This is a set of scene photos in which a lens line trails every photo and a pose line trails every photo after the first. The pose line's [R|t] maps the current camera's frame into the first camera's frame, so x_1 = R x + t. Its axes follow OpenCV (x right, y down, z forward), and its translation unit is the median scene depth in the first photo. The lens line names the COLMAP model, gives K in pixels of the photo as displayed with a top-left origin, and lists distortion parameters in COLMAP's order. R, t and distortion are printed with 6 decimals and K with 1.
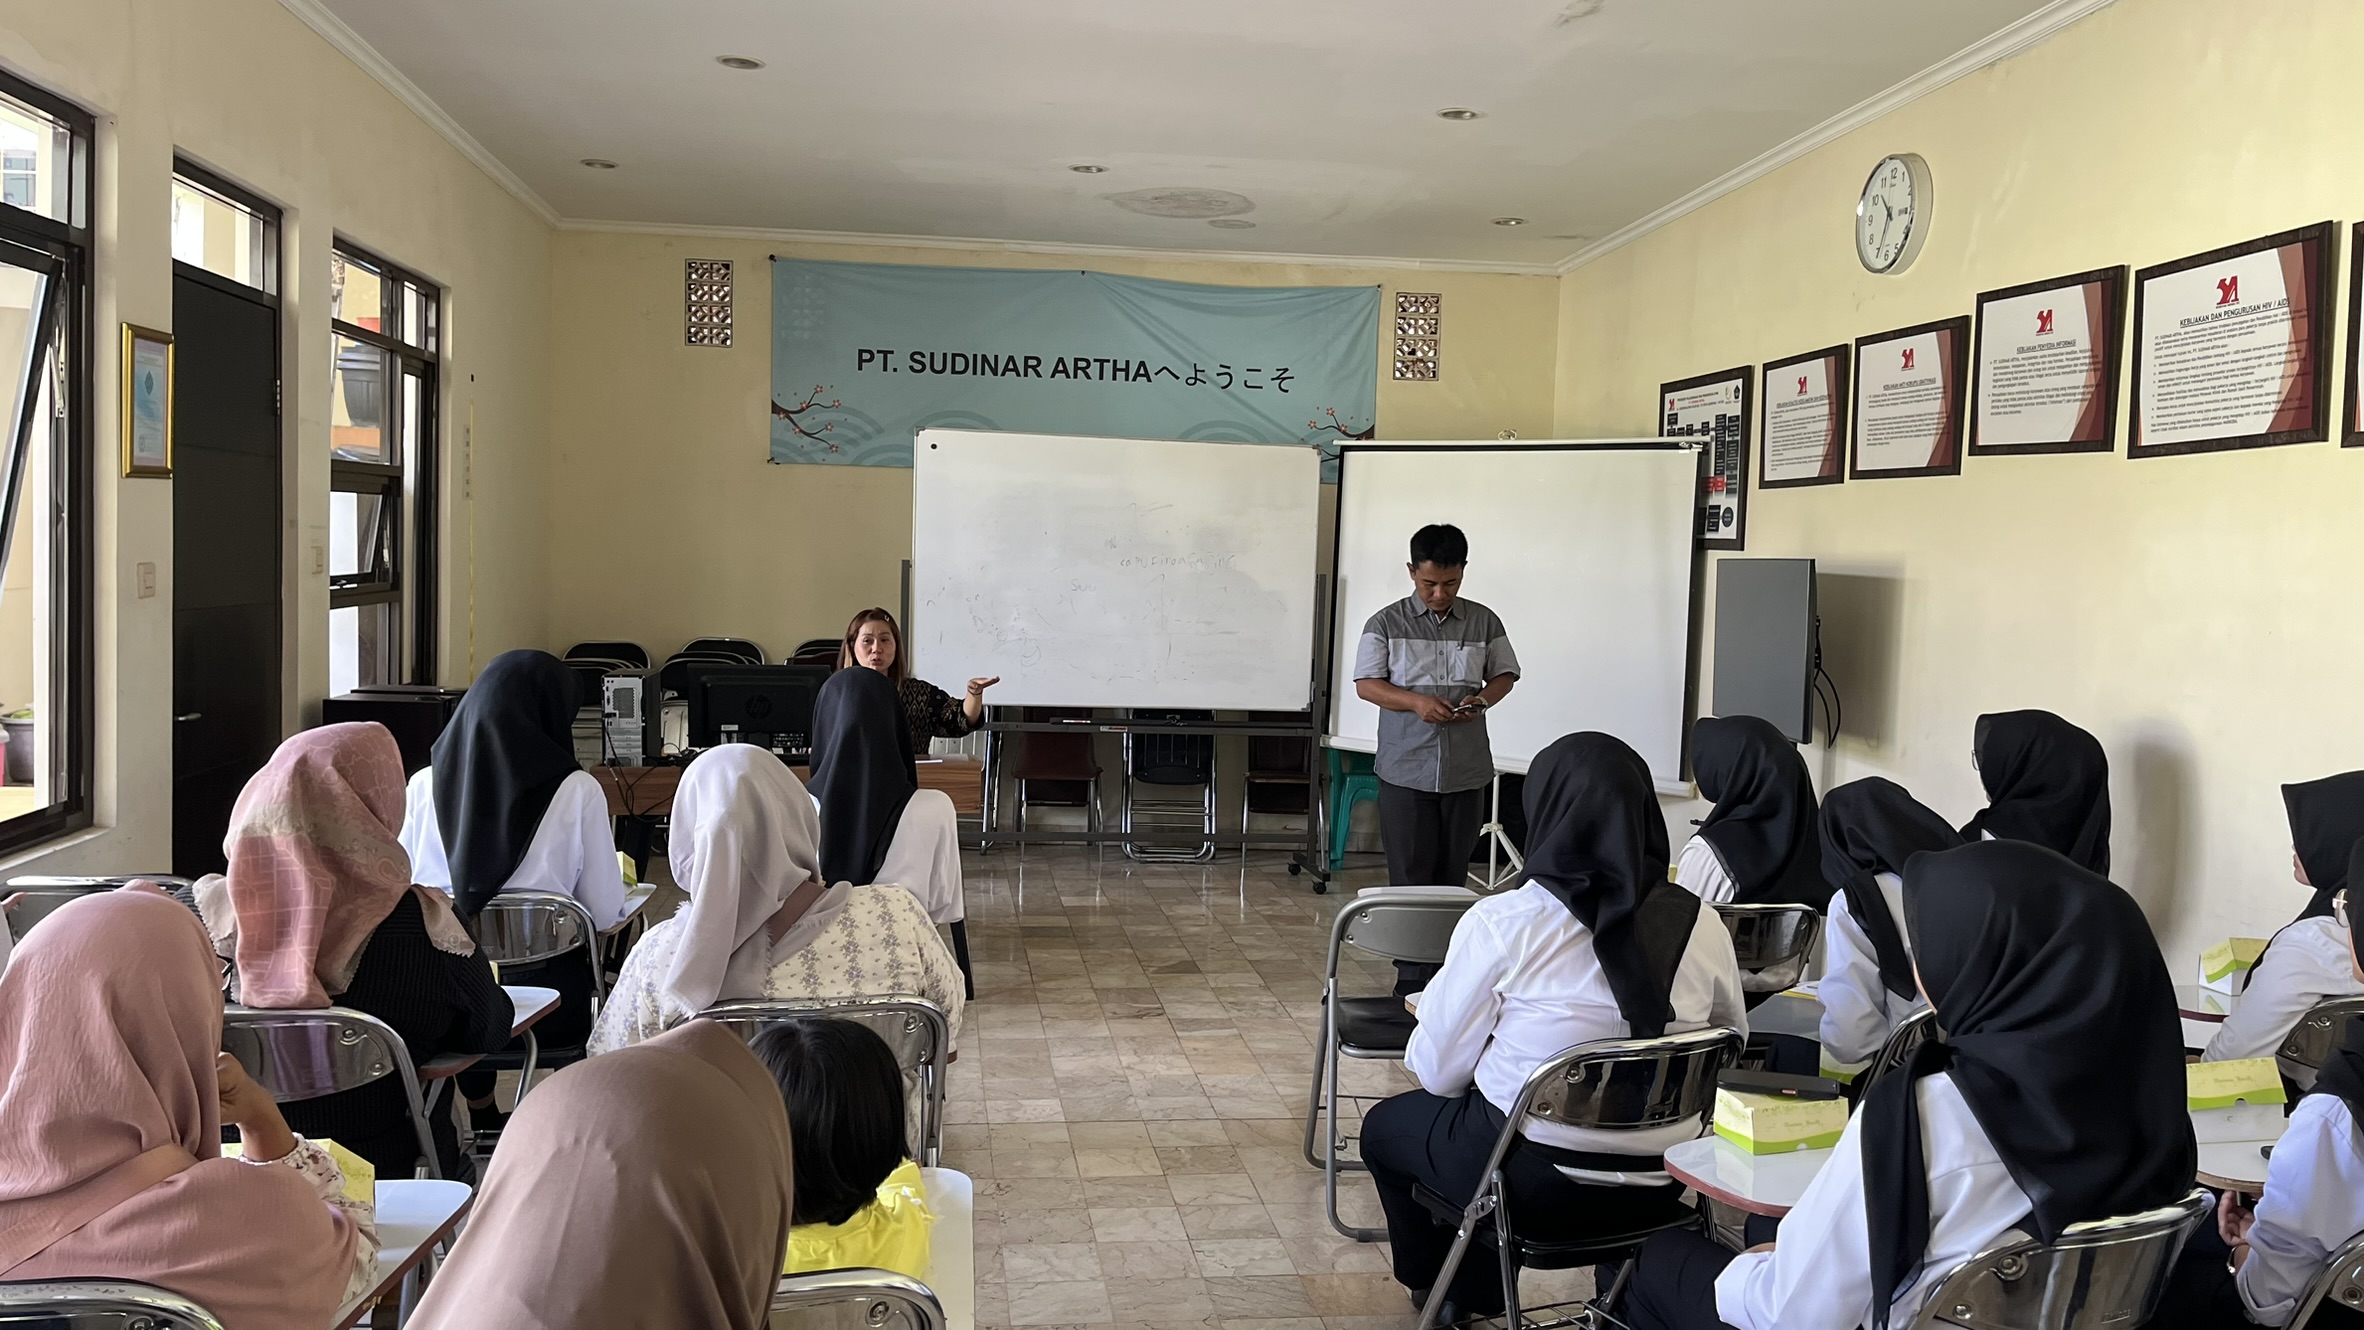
lens RADIAL K [[1787.8, 0, 1207.3], [0, 1787.8, 677.6], [0, 0, 1]] dist [0.068452, -0.092393]
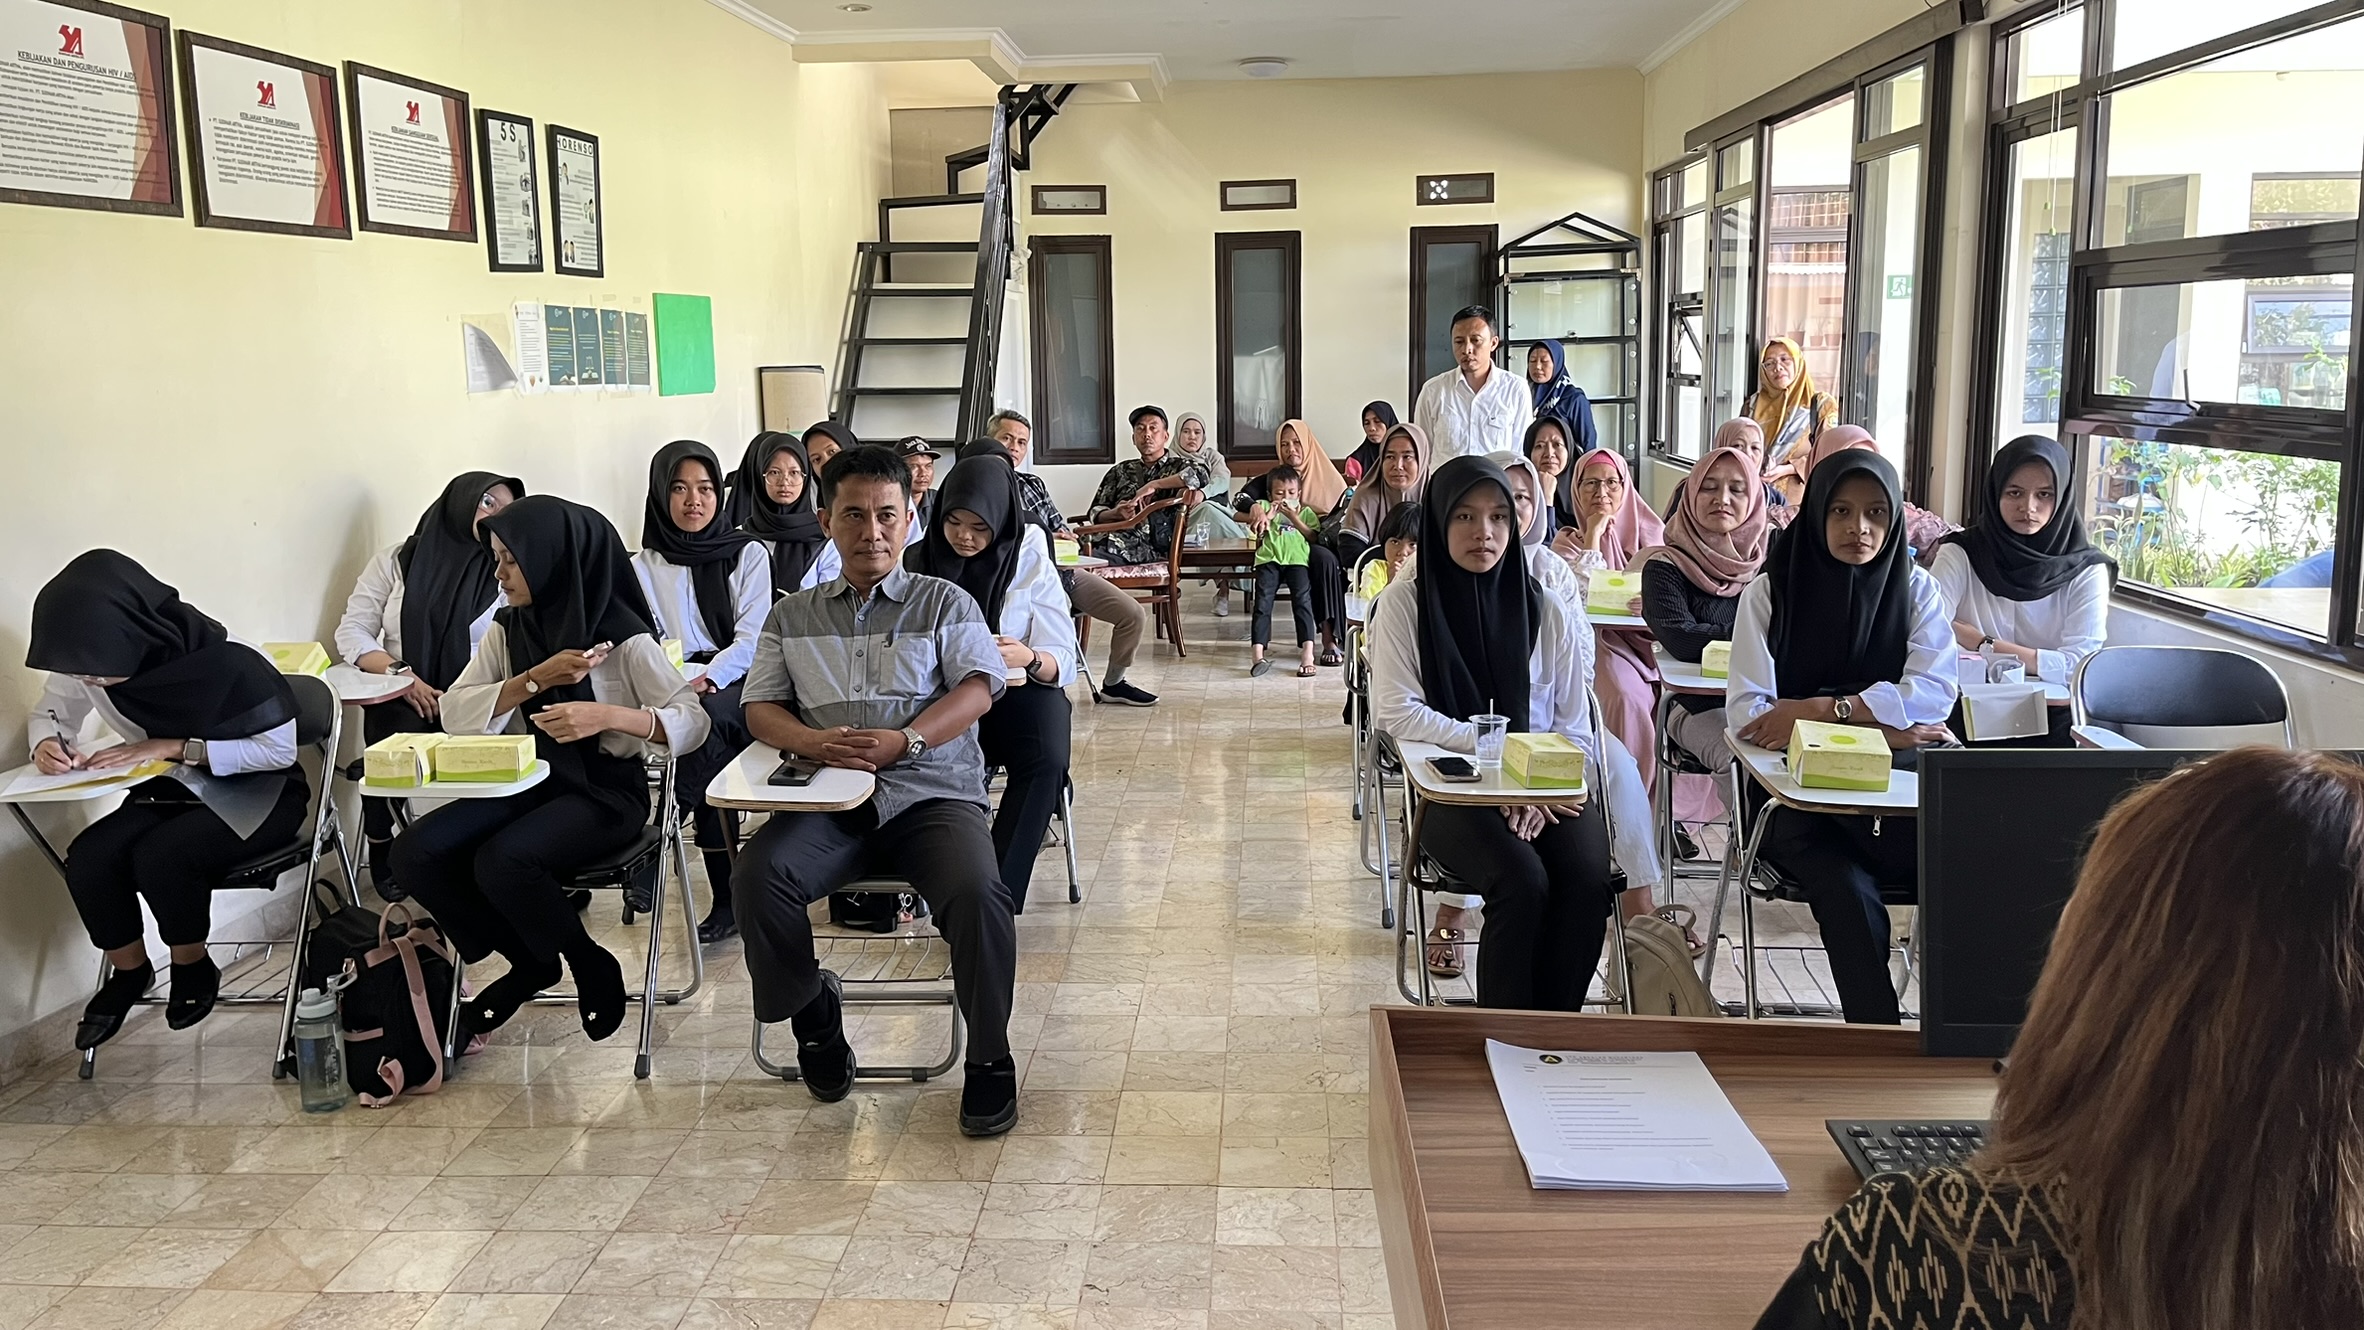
lens RADIAL K [[1787.8, 0, 1158.5], [0, 1787.8, 650.4], [0, 0, 1]] dist [0.068452, -0.092393]
pose [[-0.975326, -0.053250, 0.214250, -0.158018], [-0.000500, 0.971006, 0.239055, -0.091476], [-0.220768, 0.233049, -0.947074, 1.320654]]
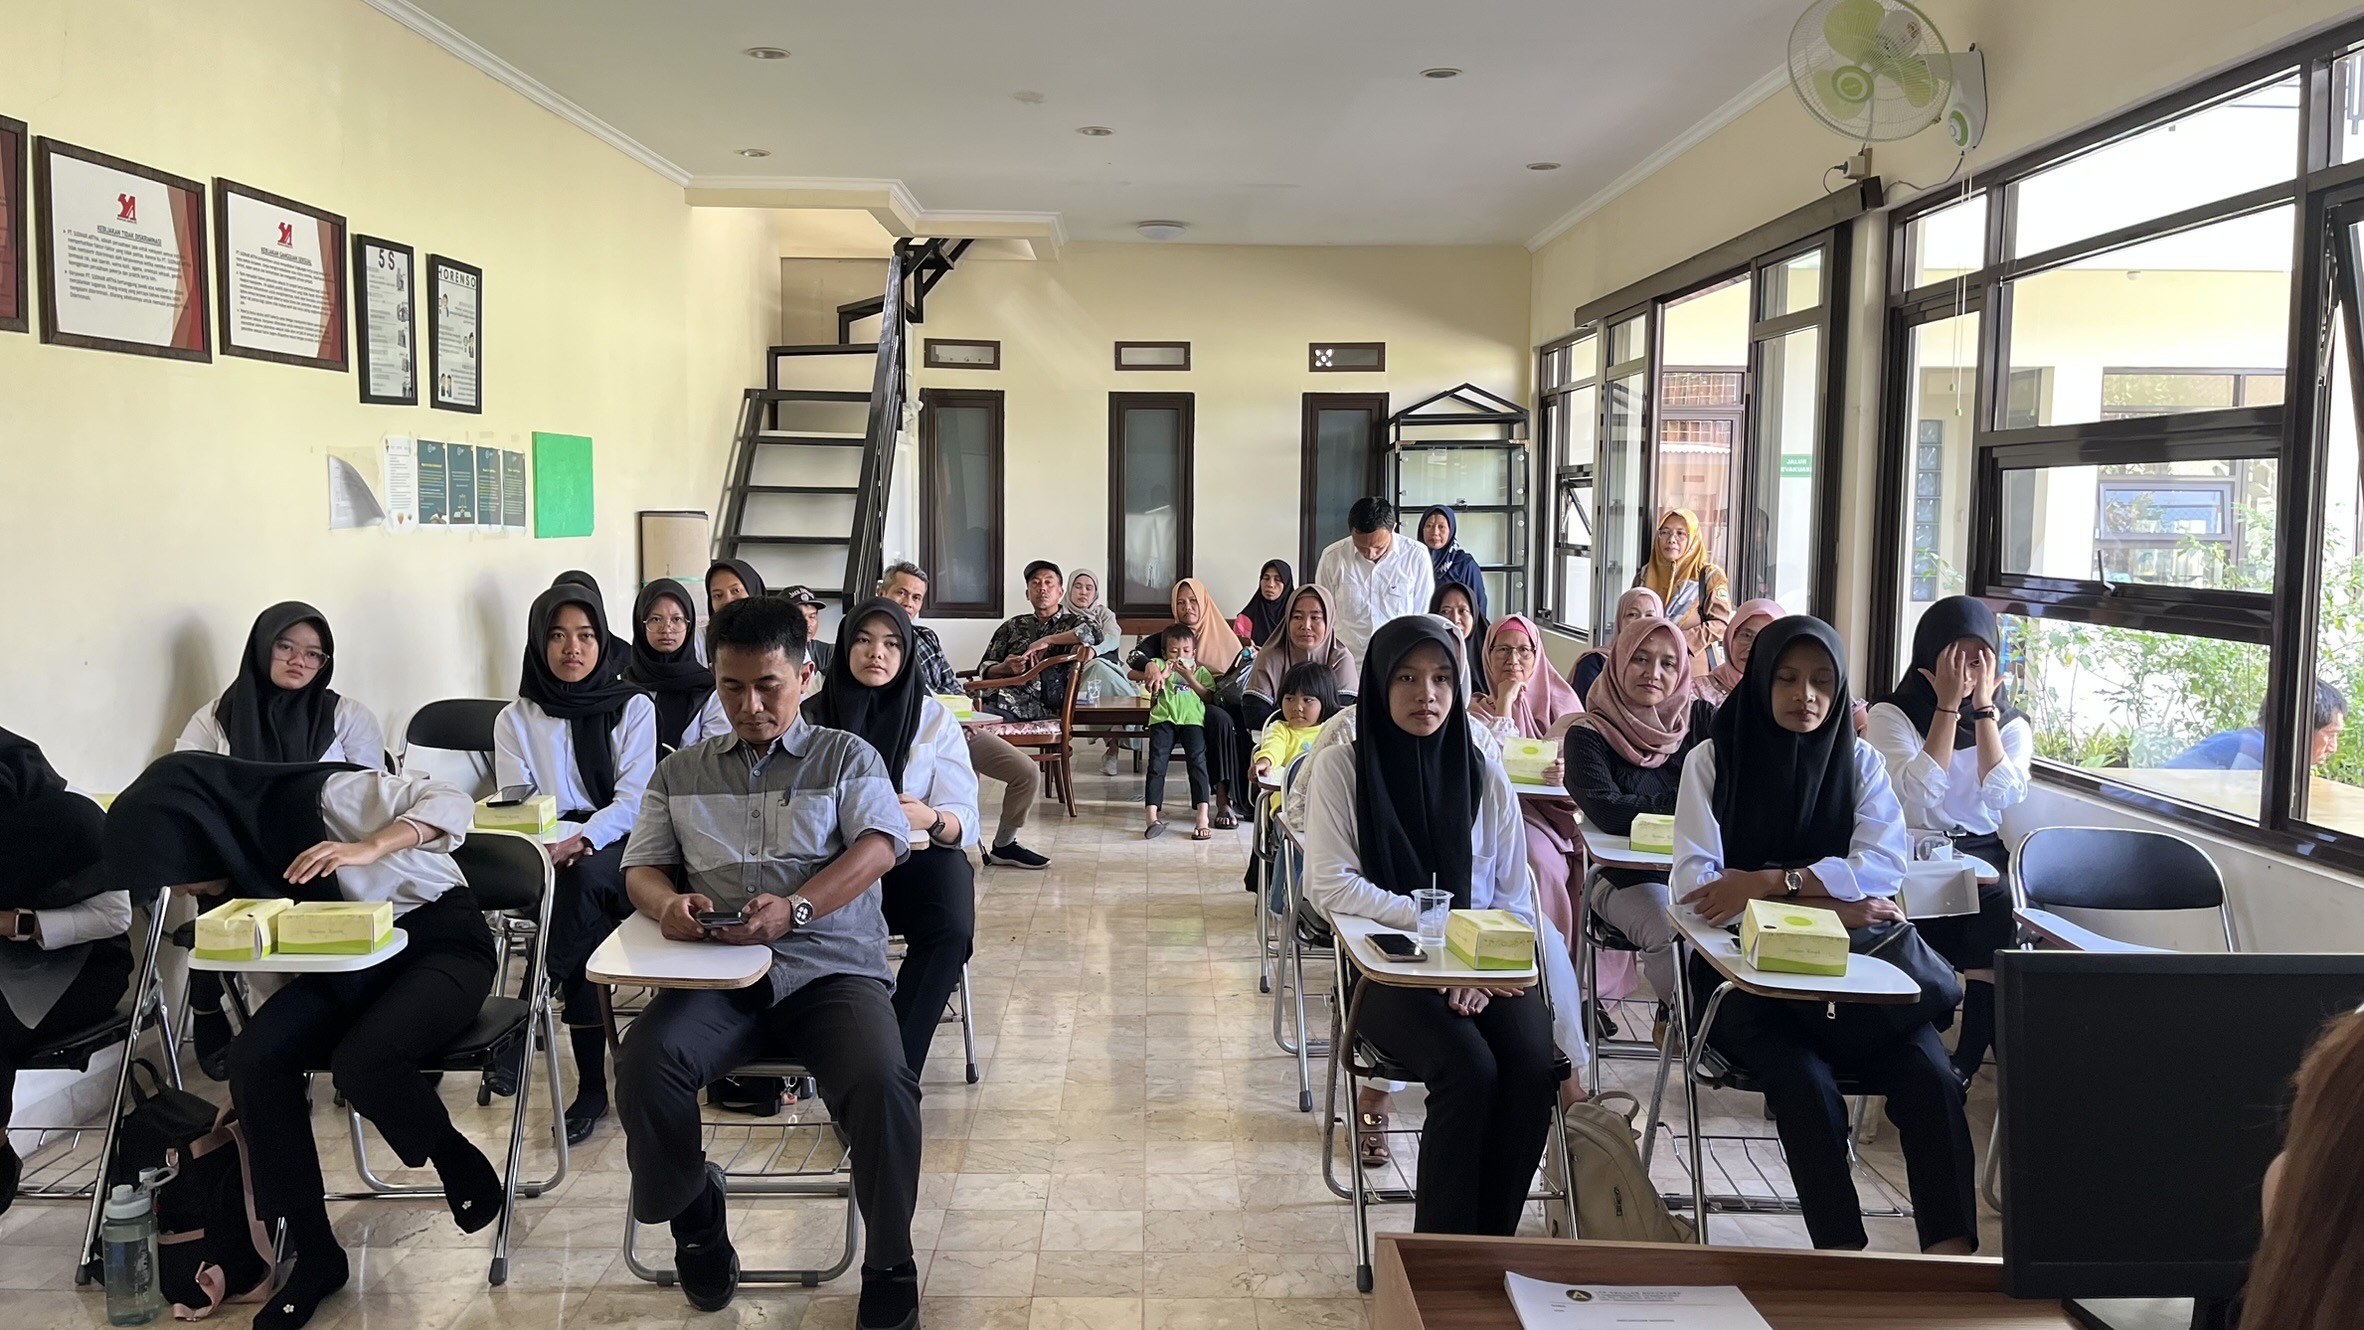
lens RADIAL K [[1787.8, 0, 1165.0], [0, 1787.8, 674.5], [0, 0, 1]] dist [0.068452, -0.092393]
pose [[-0.988158, -0.056942, 0.142482, -0.132118], [-0.033039, 0.985770, 0.164818, -0.085799], [-0.149840, 0.158159, -0.975978, 1.291629]]
